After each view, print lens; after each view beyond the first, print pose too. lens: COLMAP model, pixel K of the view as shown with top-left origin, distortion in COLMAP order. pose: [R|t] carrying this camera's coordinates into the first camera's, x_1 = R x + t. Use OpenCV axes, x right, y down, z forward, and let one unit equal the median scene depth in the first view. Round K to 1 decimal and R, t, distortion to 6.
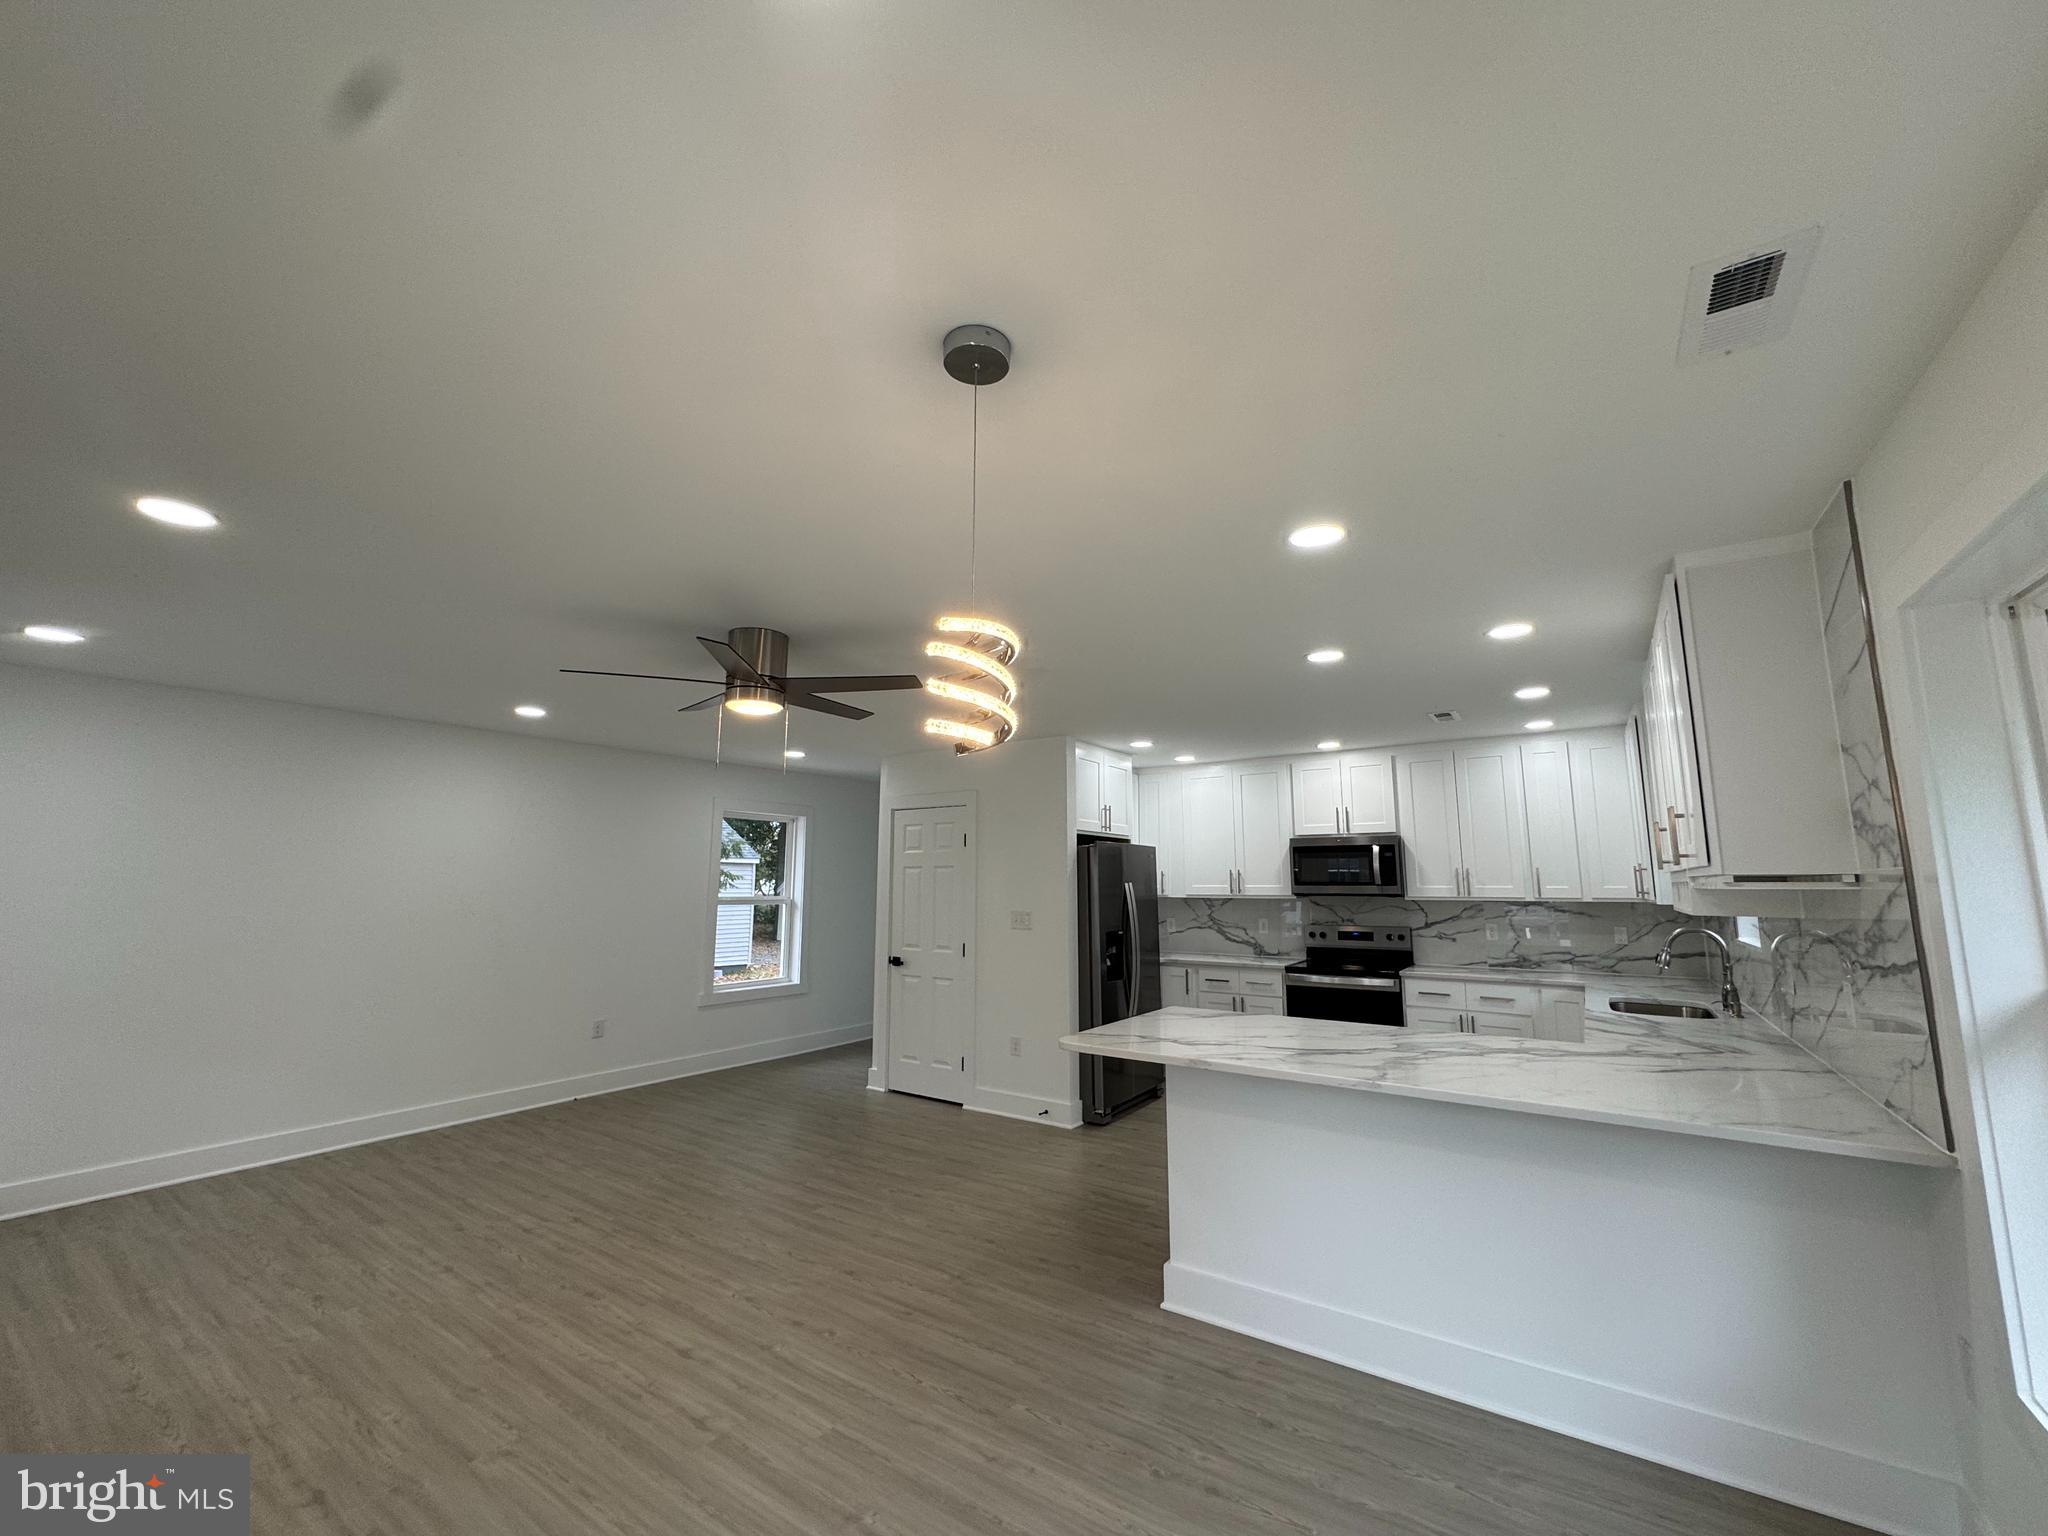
lens RADIAL K [[814.7, 0, 1020.9], [0, 814.7, 763.4], [0, 0, 1]] dist [-0.004336, 0.001116]
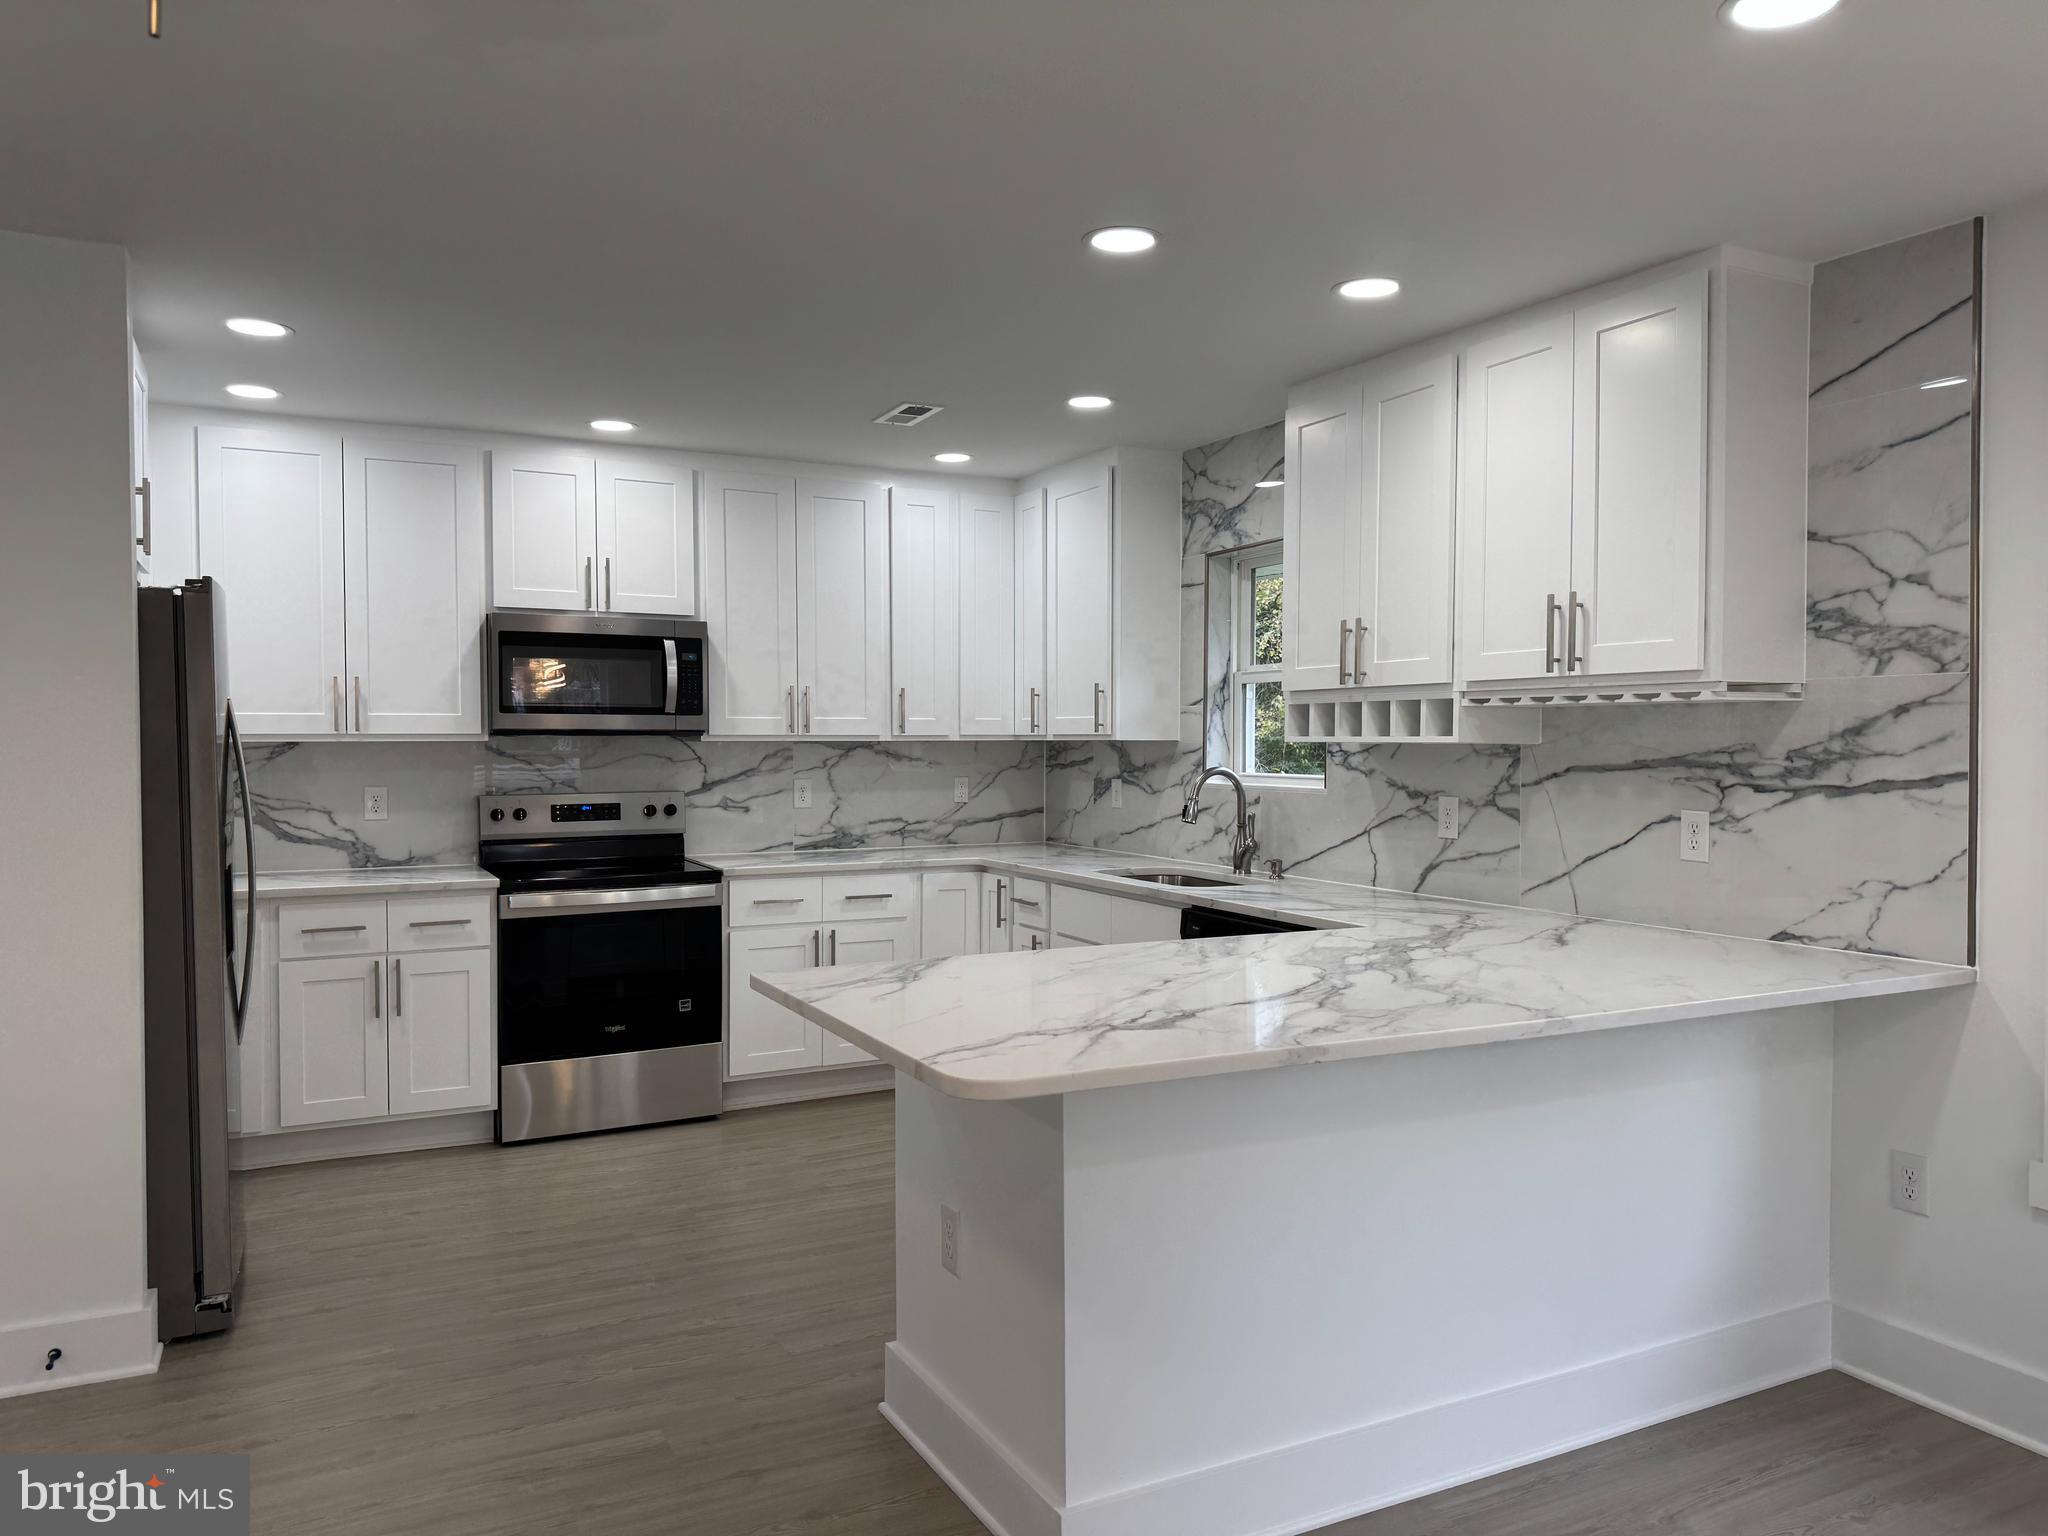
lens RADIAL K [[1435.7, 0, 1019.9], [0, 1435.7, 771.9], [0, 0, 1]] dist [0.088003, -0.118402]
pose [[0.482960, -0.023598, 0.875325, -0.294692], [-0.127108, 0.987160, 0.096745, 0.073755], [-0.866368, -0.157984, 0.473759, 0.387398]]
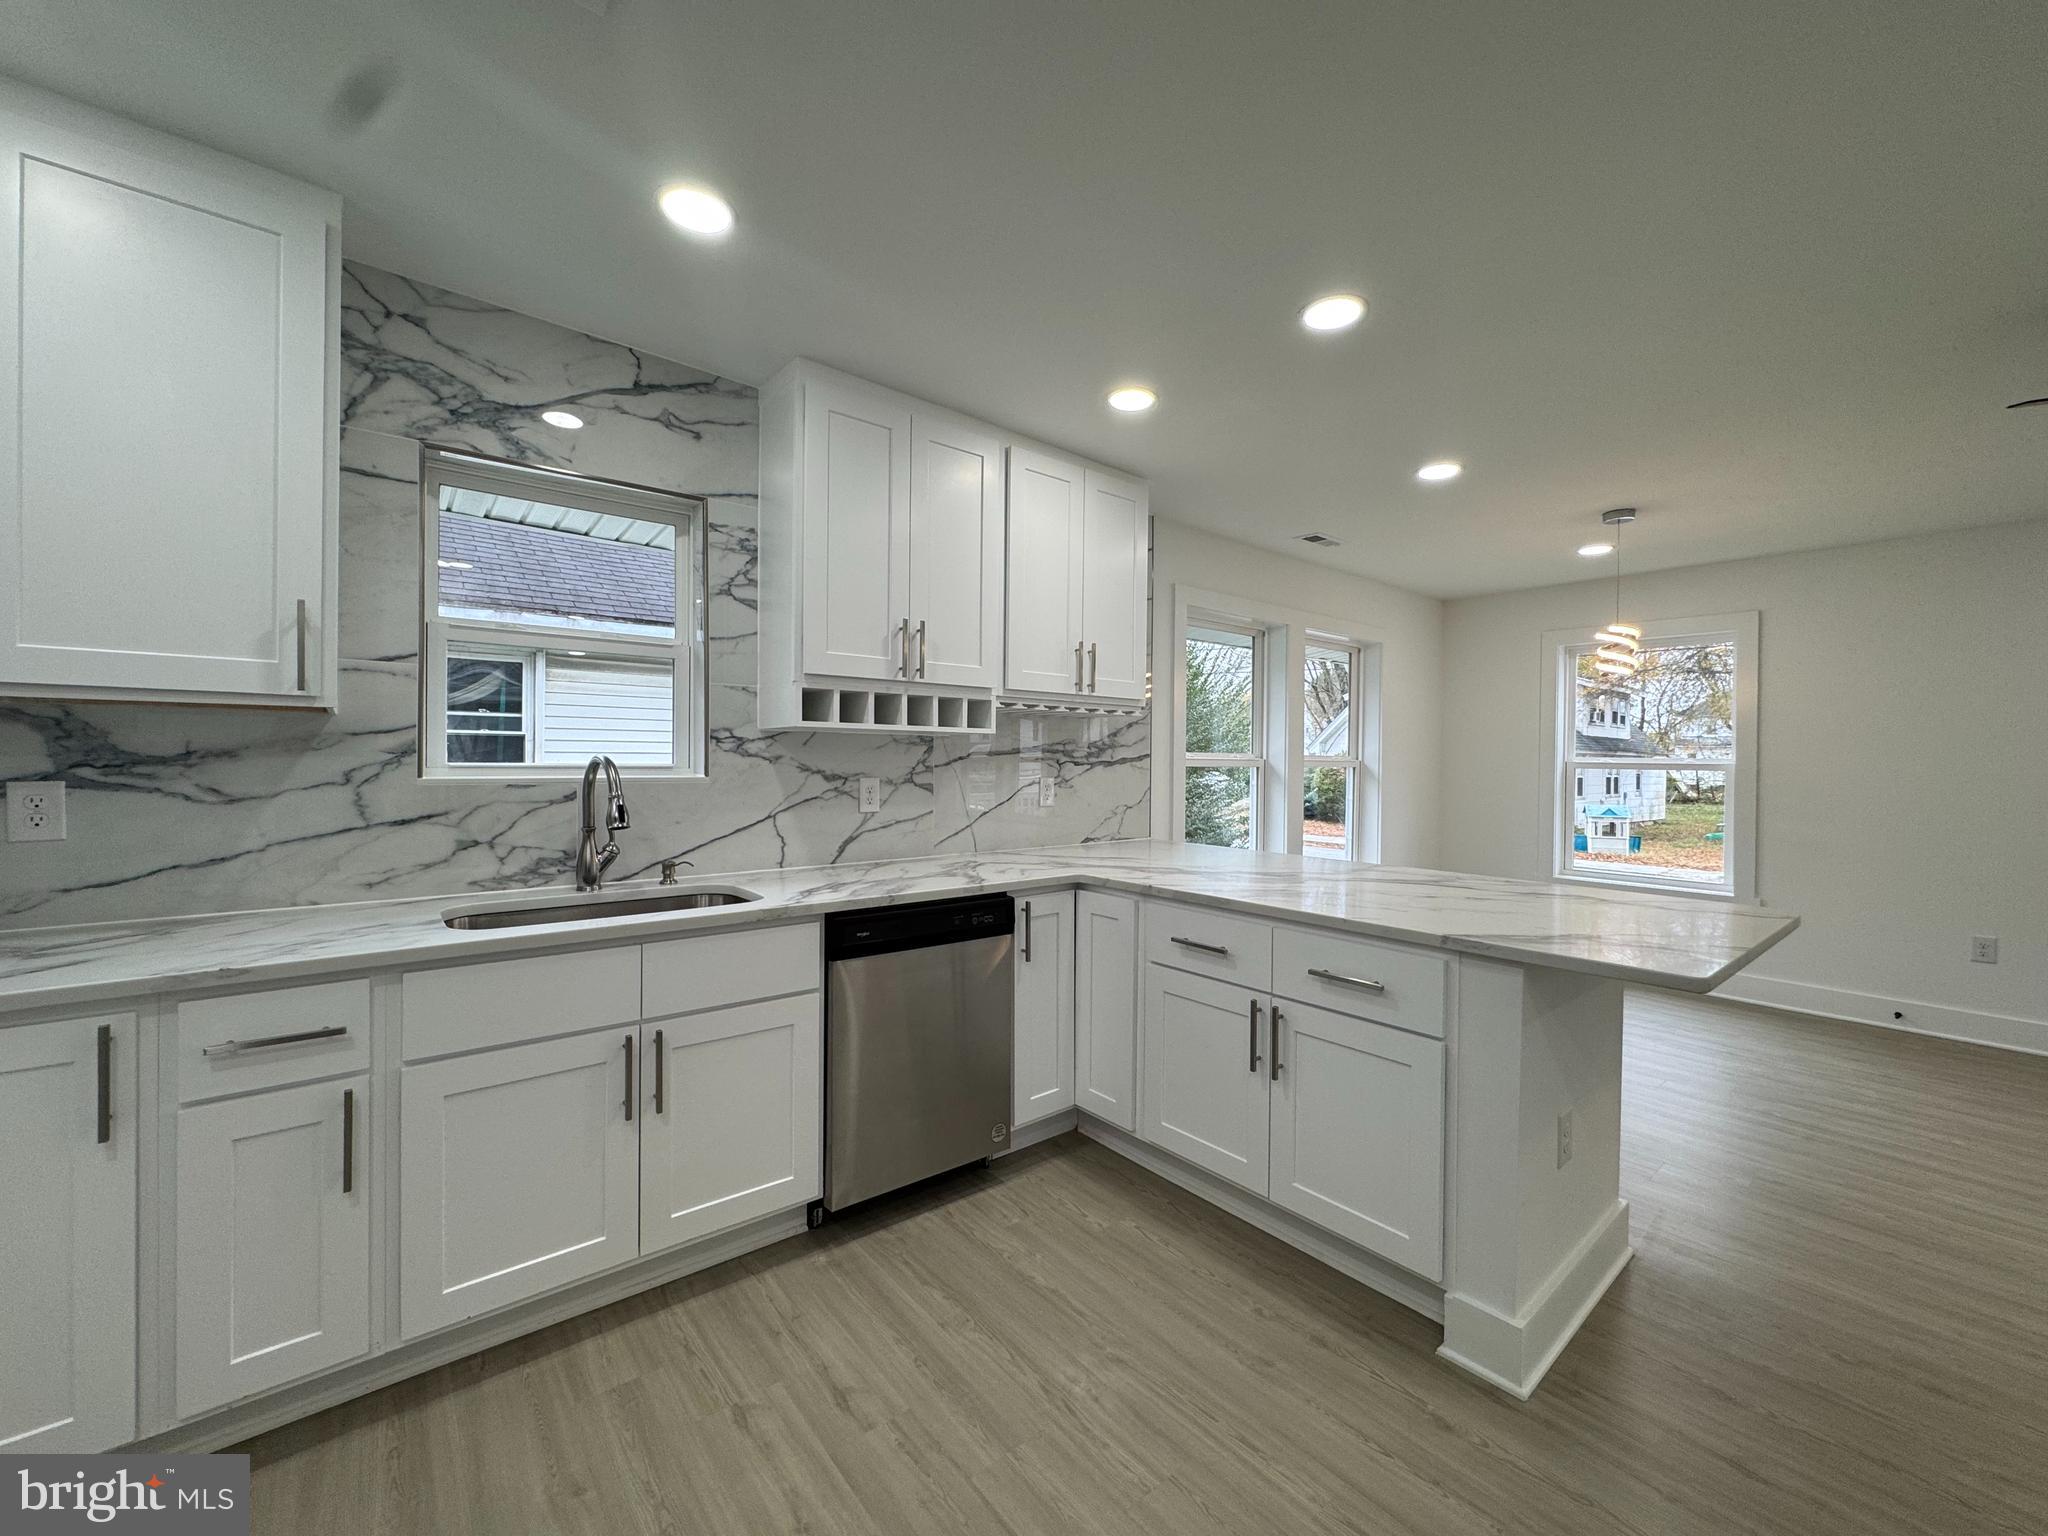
lens RADIAL K [[814.7, 0, 1022.1], [0, 814.7, 765.6], [0, 0, 1]] dist [-0.004336, 0.001116]
pose [[-0.960176, -0.016206, 0.278925, 0.278342], [-0.055079, 0.989705, -0.132101, 0.193782], [-0.273913, -0.142203, -0.951183, 1.054284]]
